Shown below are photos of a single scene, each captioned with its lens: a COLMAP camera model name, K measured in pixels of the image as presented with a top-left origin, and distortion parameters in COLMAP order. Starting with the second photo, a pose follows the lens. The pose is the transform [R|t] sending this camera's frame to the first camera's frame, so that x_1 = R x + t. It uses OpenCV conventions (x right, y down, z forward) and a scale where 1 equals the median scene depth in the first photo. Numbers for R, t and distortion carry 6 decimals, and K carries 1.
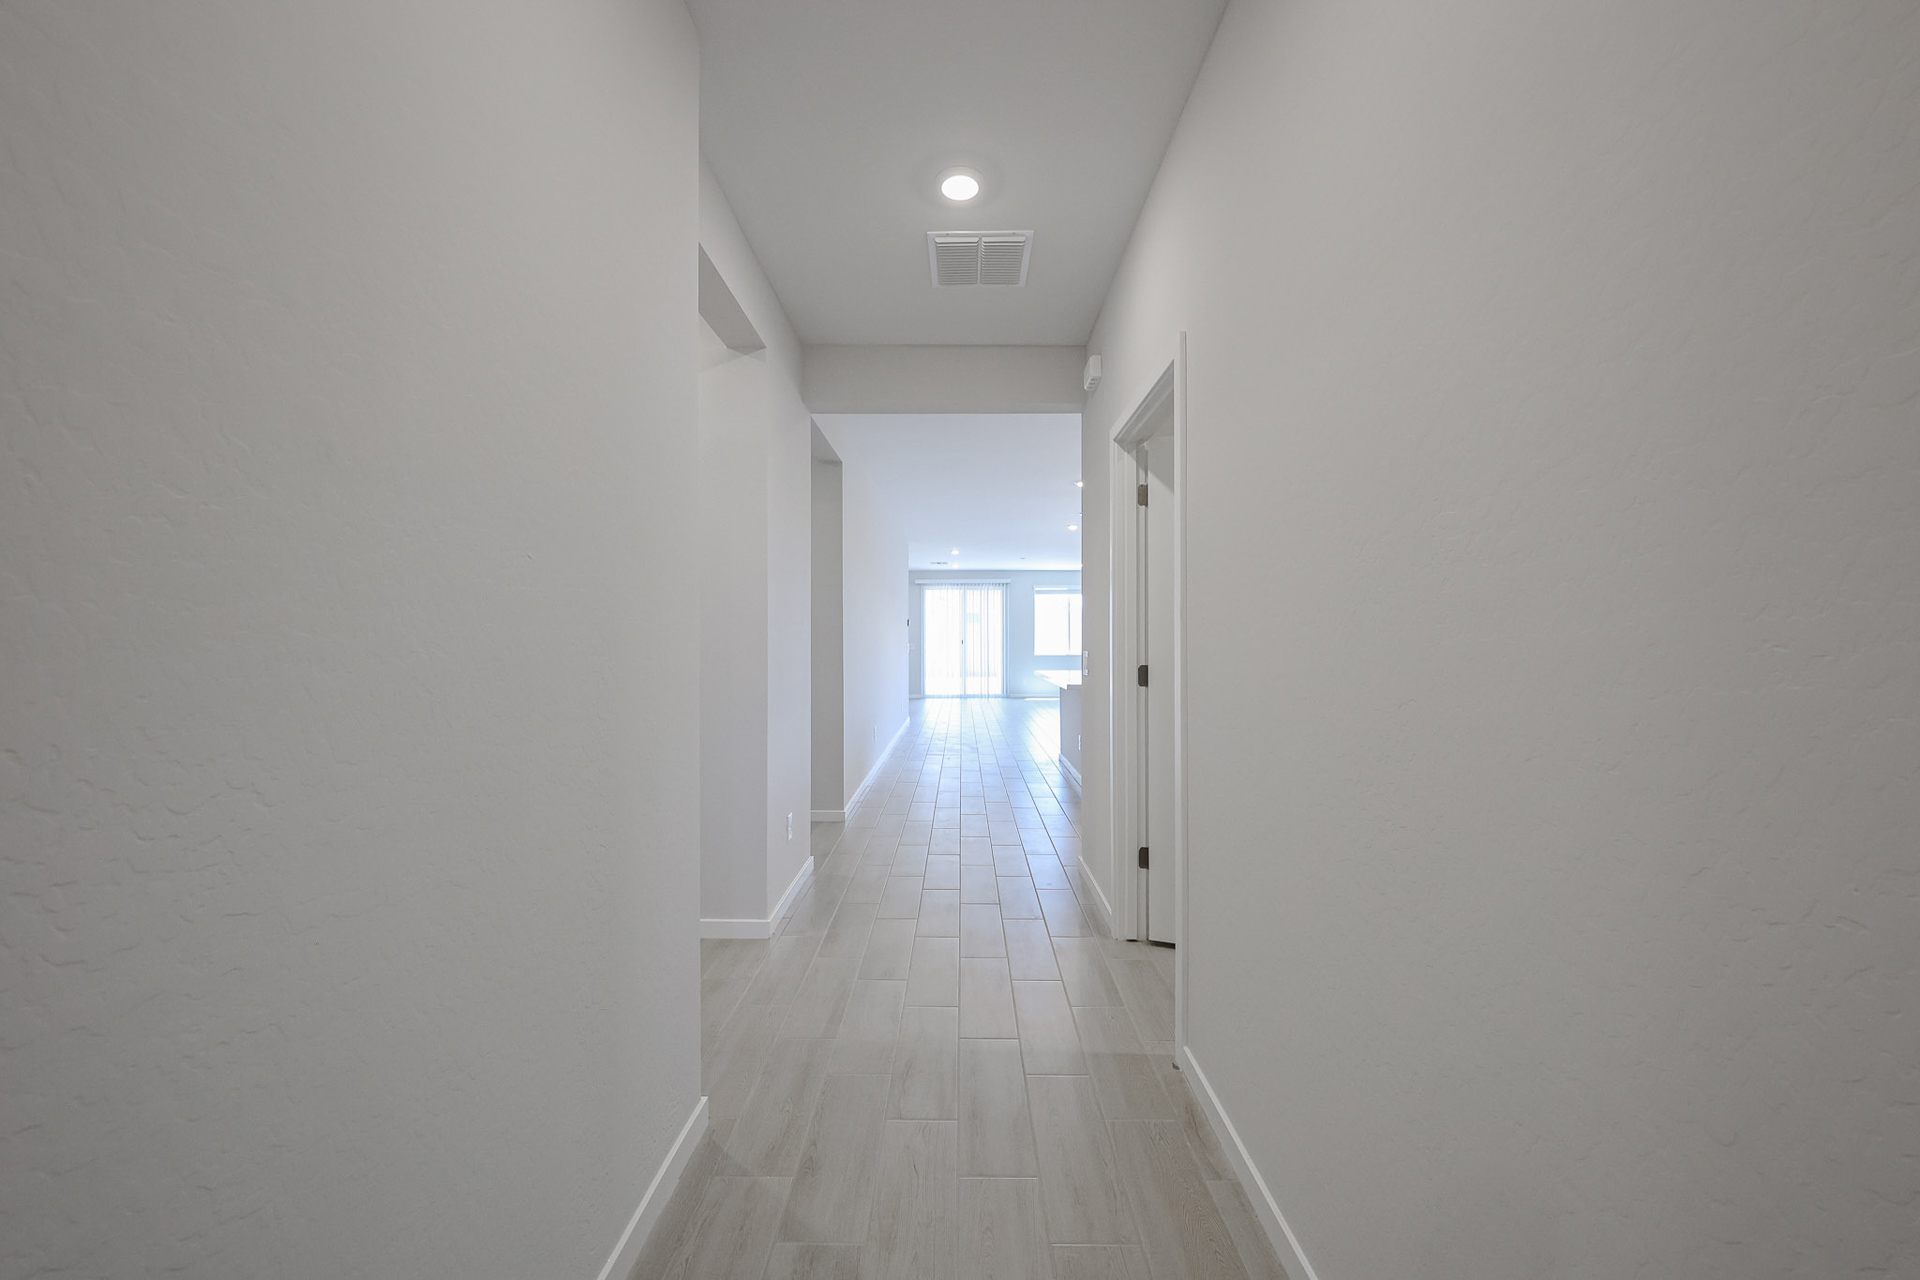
lens RADIAL K [[673.3, 0, 964.8], [0, 673.3, 642.6], [0, 0, 1]] dist [-0.000560, -0.000005]
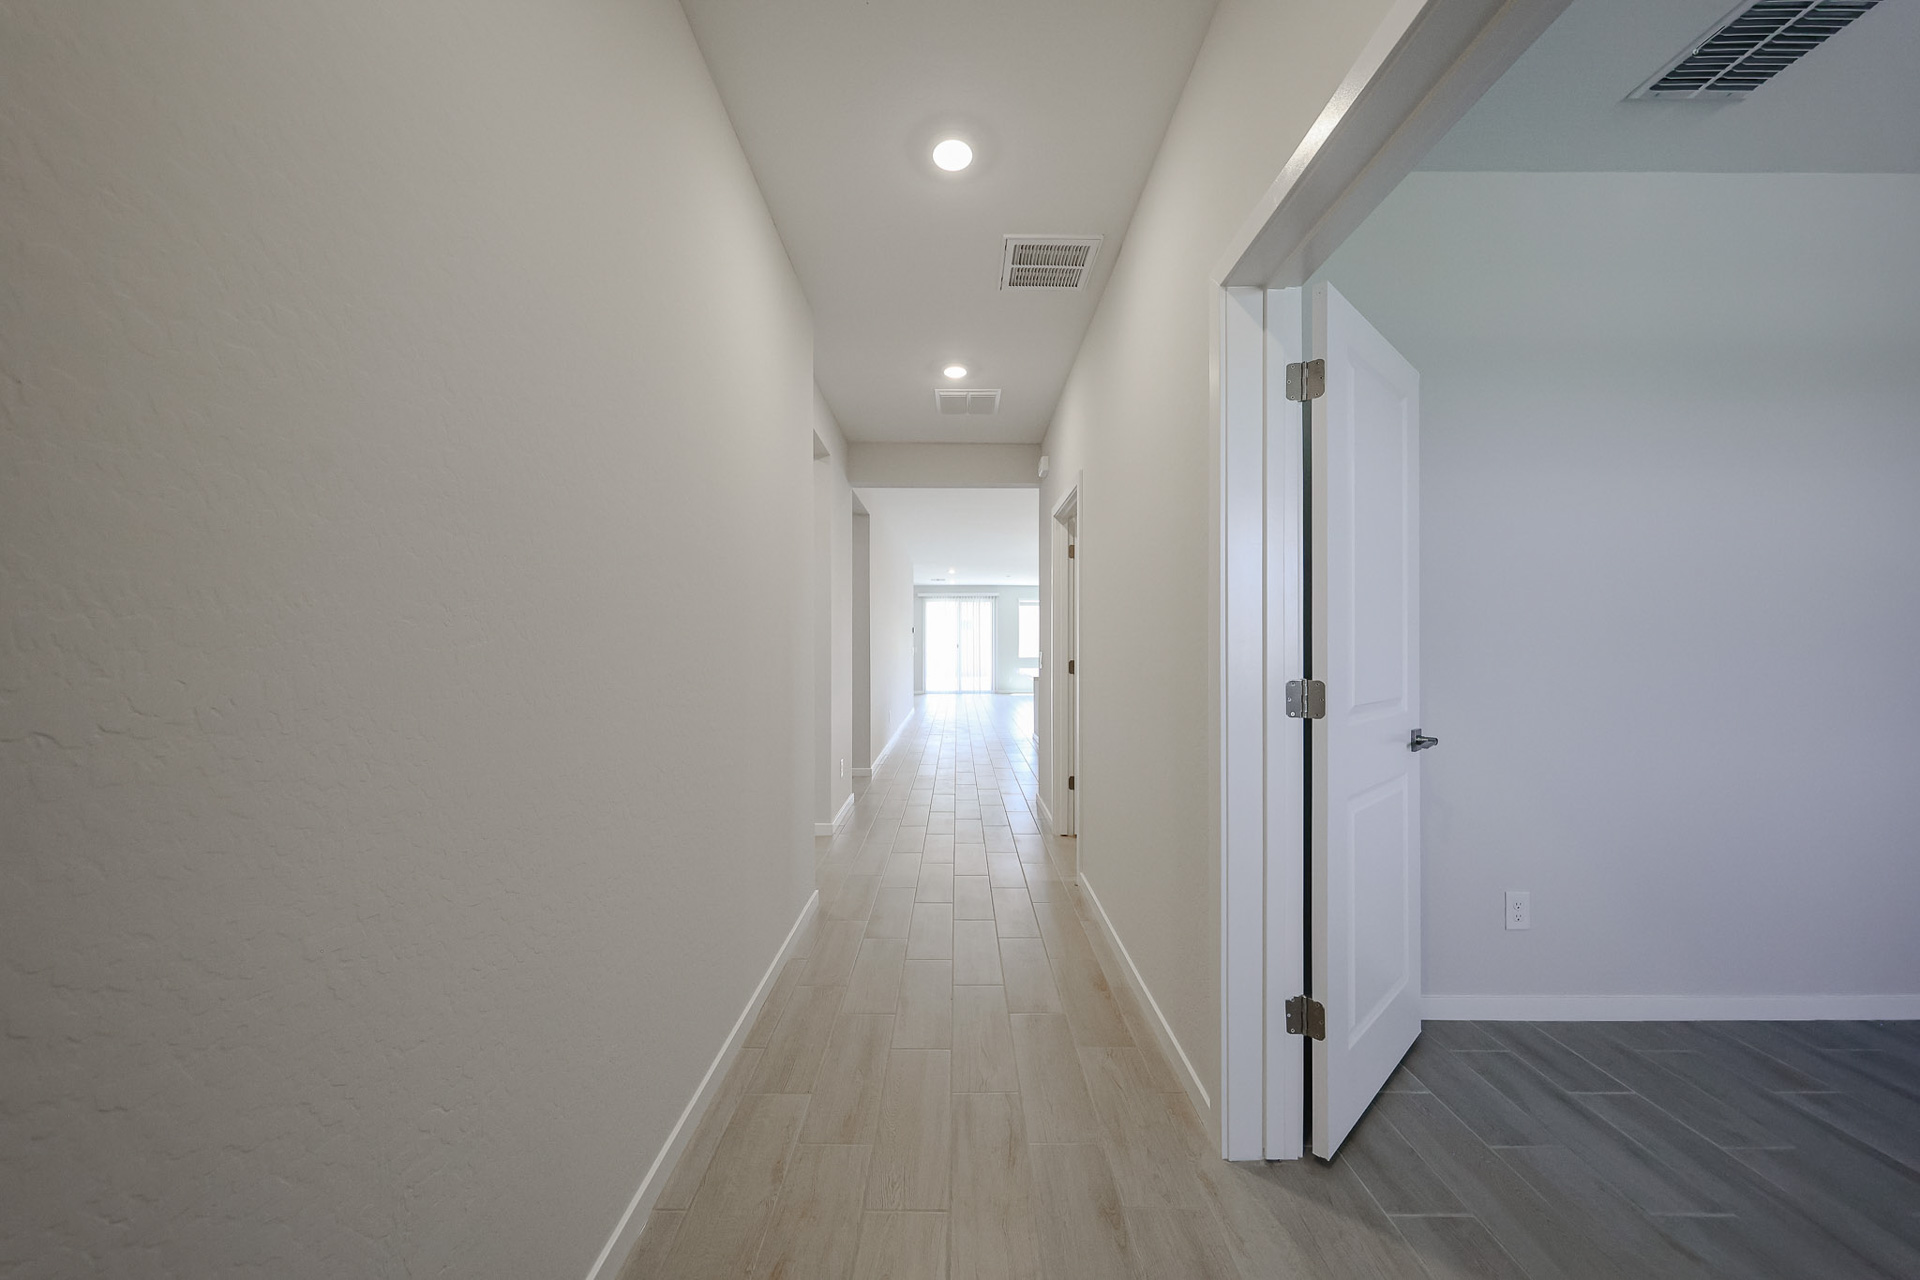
lens RADIAL K [[751.4, 0, 957.4], [0, 751.4, 639.8], [0, 0, 1]] dist [0.001303, 0.000071]
pose [[0.999979, 0.002159, -0.006043, 0.004806], [-0.002220, 0.999946, -0.010142, 0.002366], [0.006021, 0.010156, 0.999930, -0.404652]]
